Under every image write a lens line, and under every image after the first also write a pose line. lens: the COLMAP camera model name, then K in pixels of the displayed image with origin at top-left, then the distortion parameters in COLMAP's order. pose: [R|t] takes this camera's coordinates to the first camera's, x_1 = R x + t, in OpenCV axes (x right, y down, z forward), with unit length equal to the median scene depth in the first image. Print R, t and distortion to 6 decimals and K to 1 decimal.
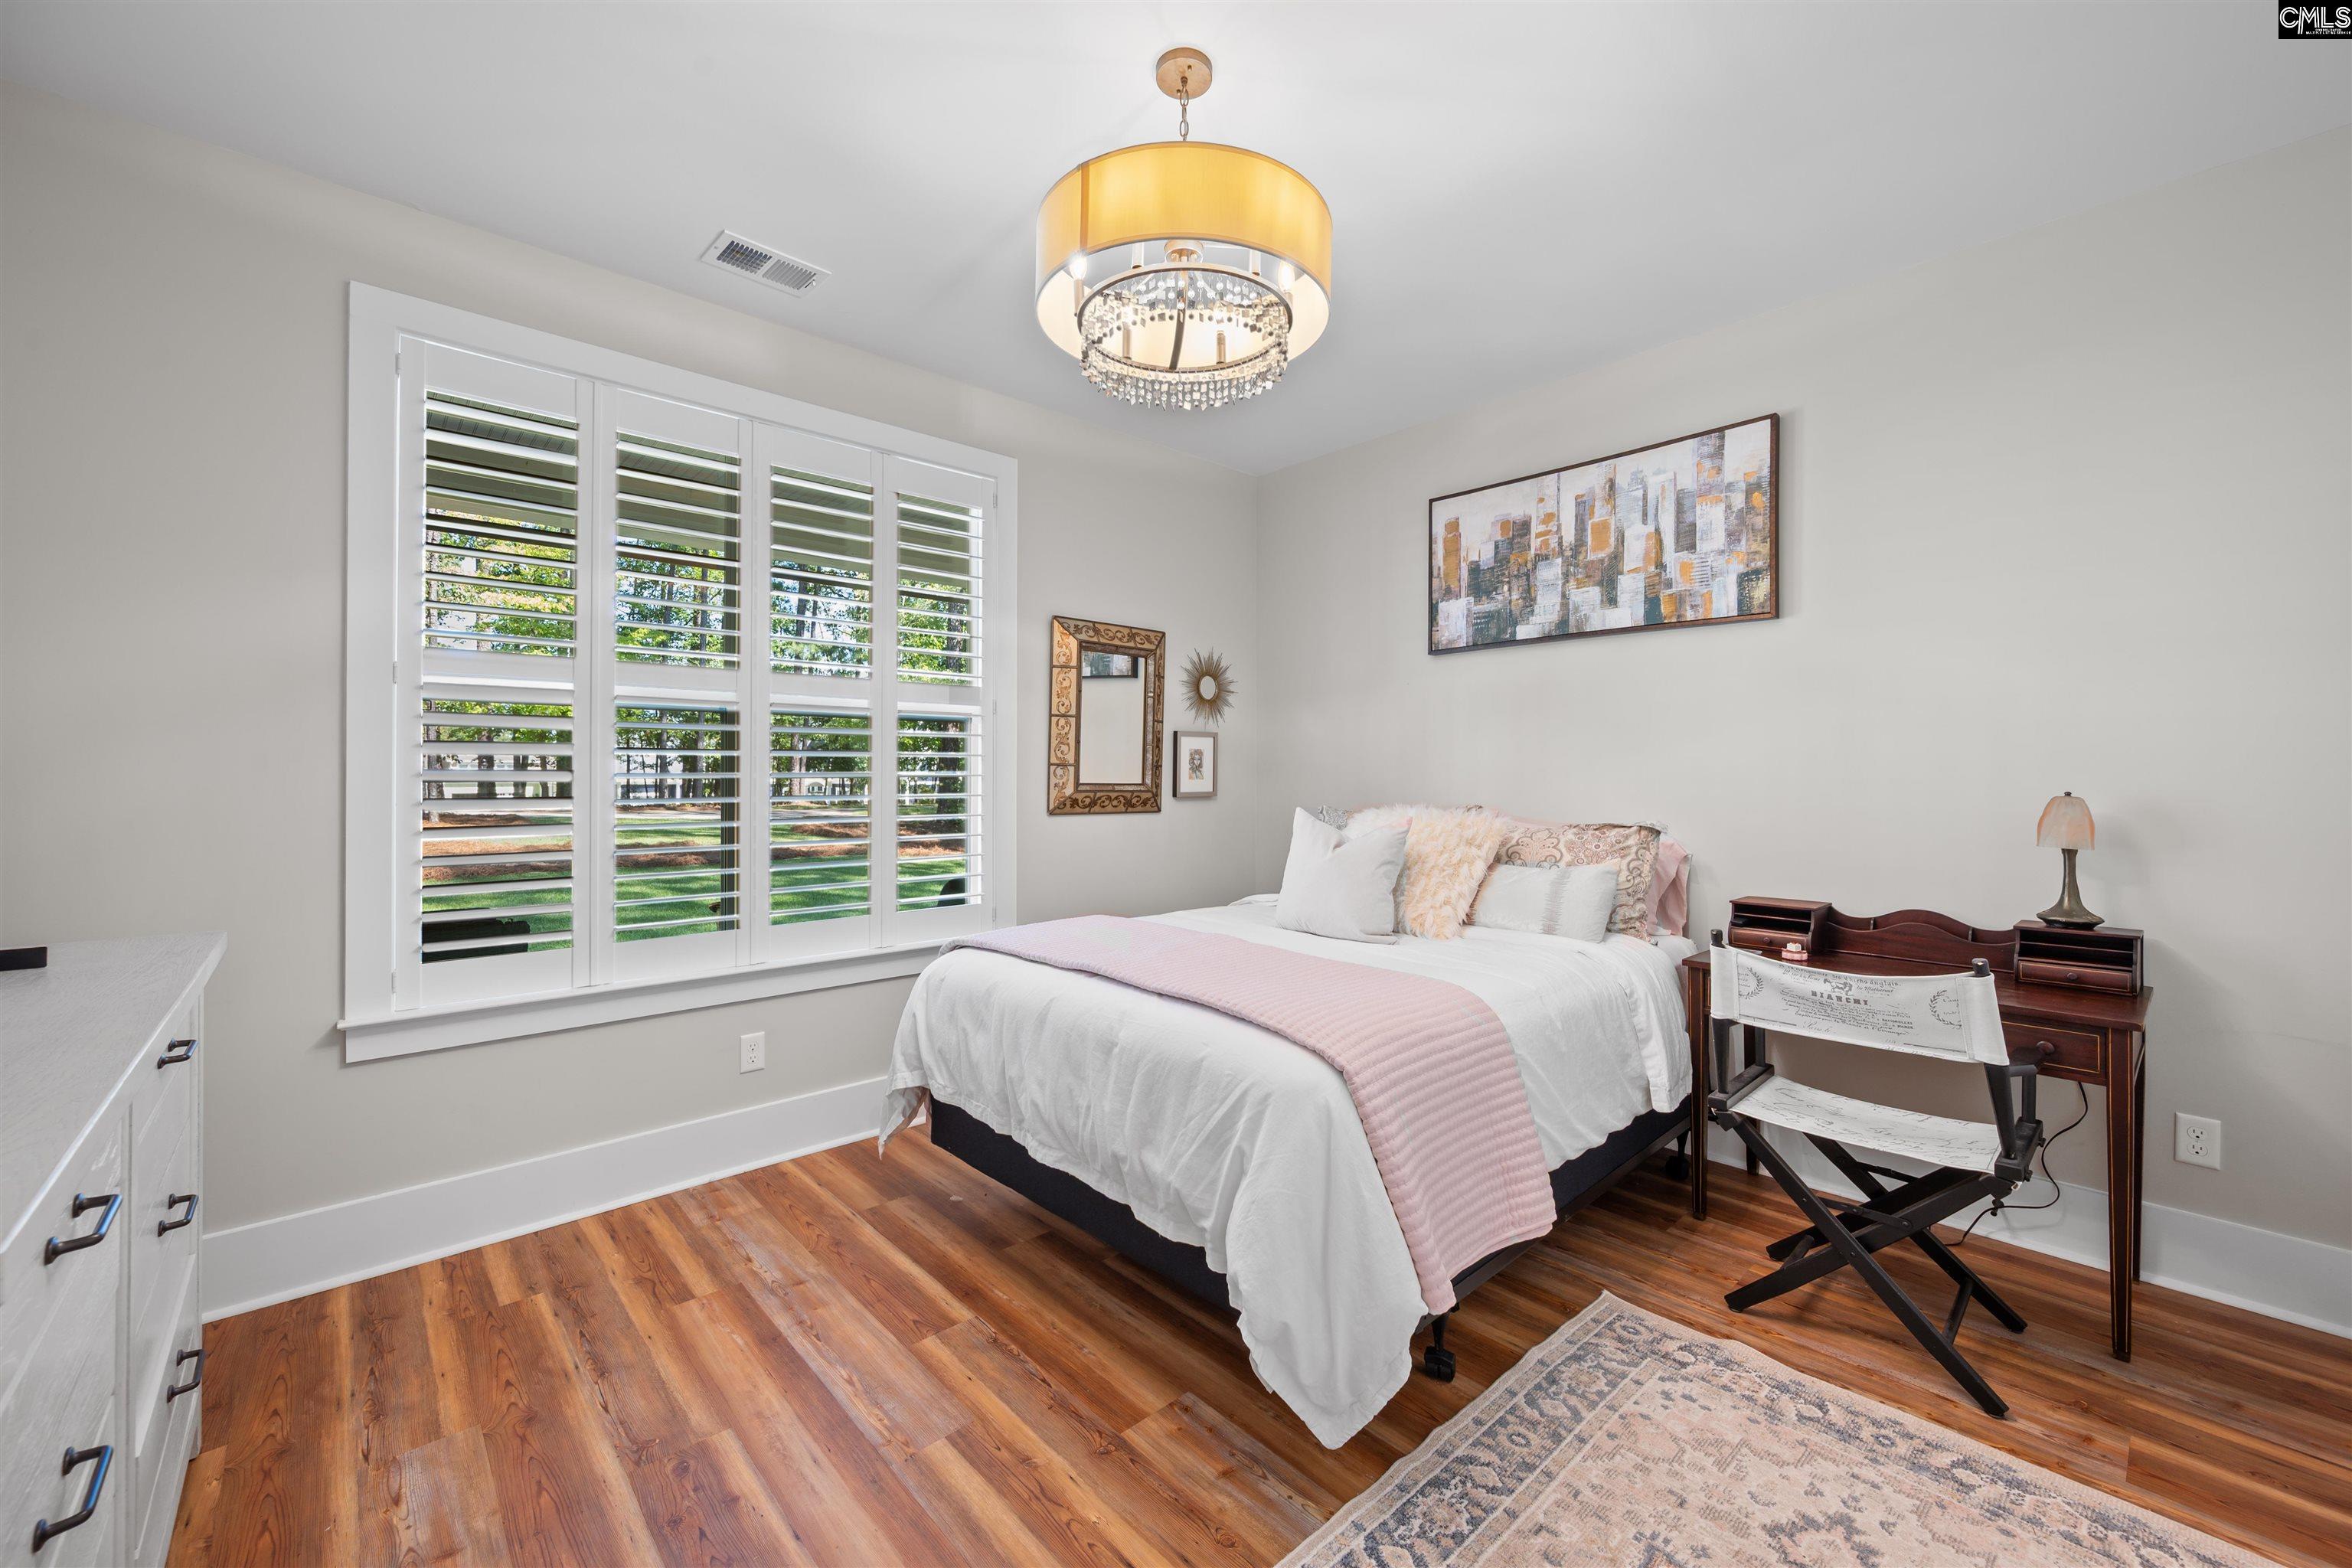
lens RADIAL K [[920.1, 0, 1190.2], [0, 920.1, 788.9], [0, 0, 1]] dist [0.002306, 0.000656]
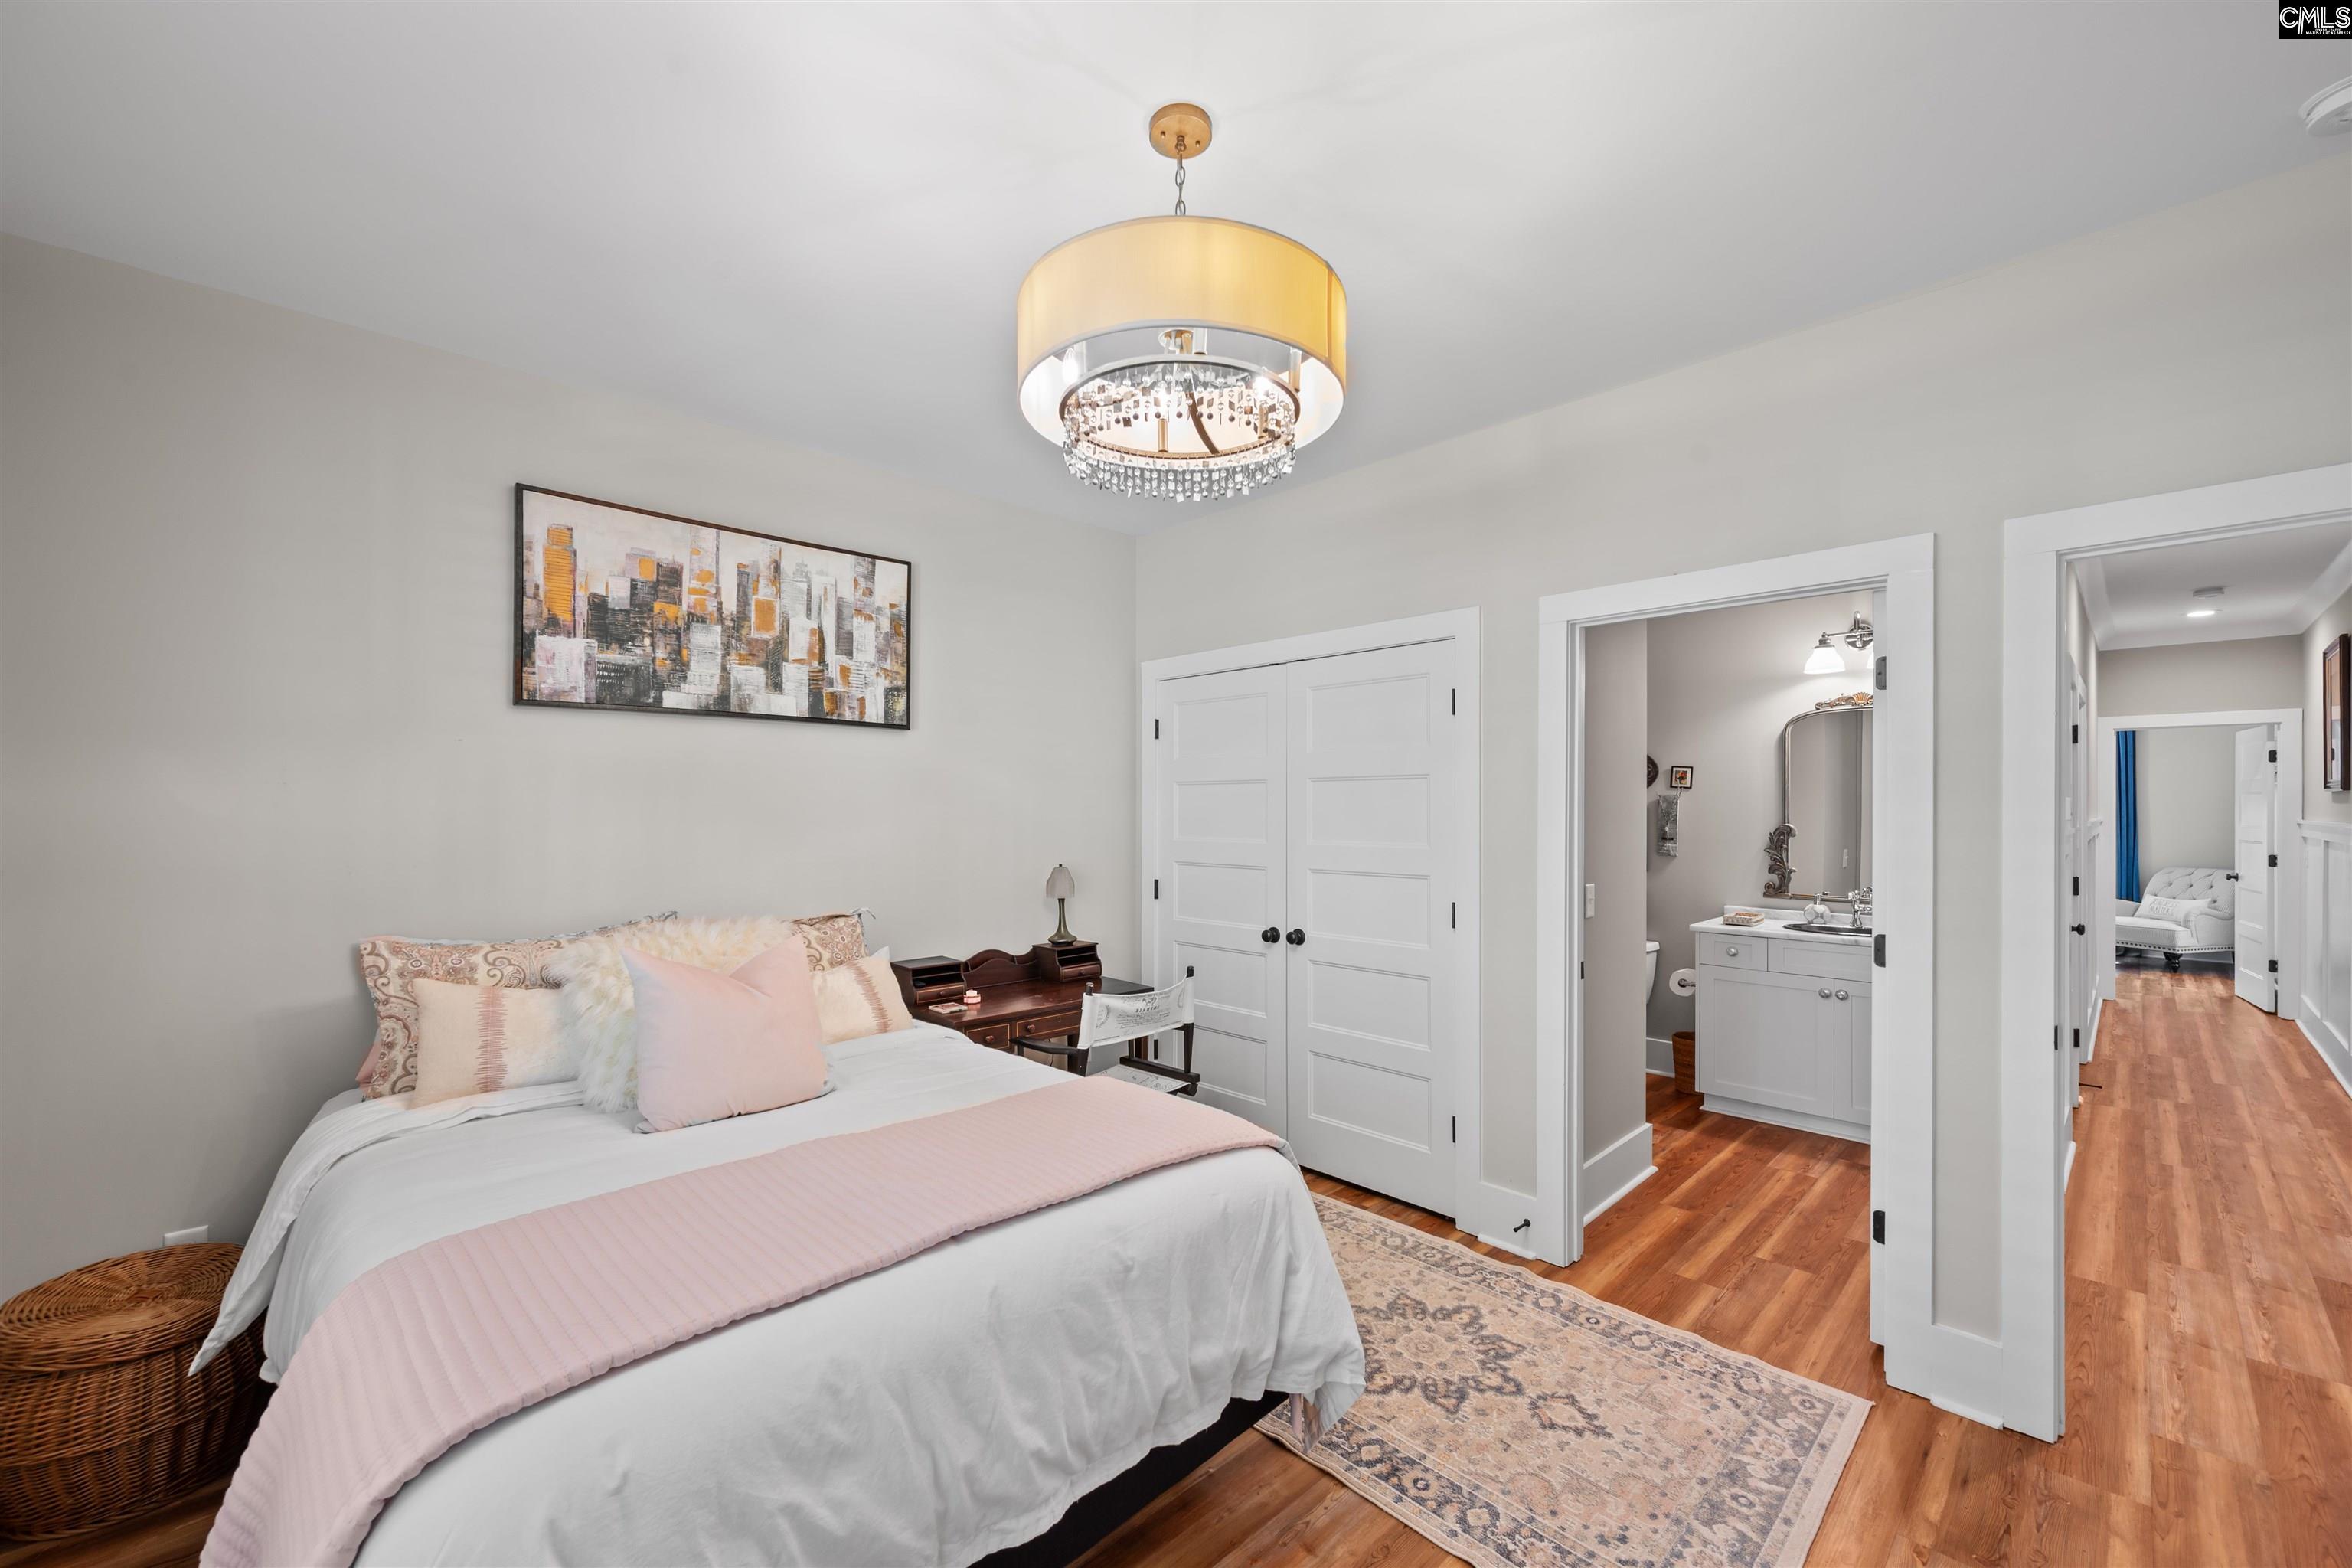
lens RADIAL K [[920.1, 0, 1190.2], [0, 920.1, 788.9], [0, 0, 1]] dist [0.002306, 0.000656]
pose [[-0.030966, -0.001715, 0.999519, -0.525488], [-0.005526, 0.999984, 0.001545, -0.098863], [-0.999505, -0.005475, -0.030975, 0.587653]]
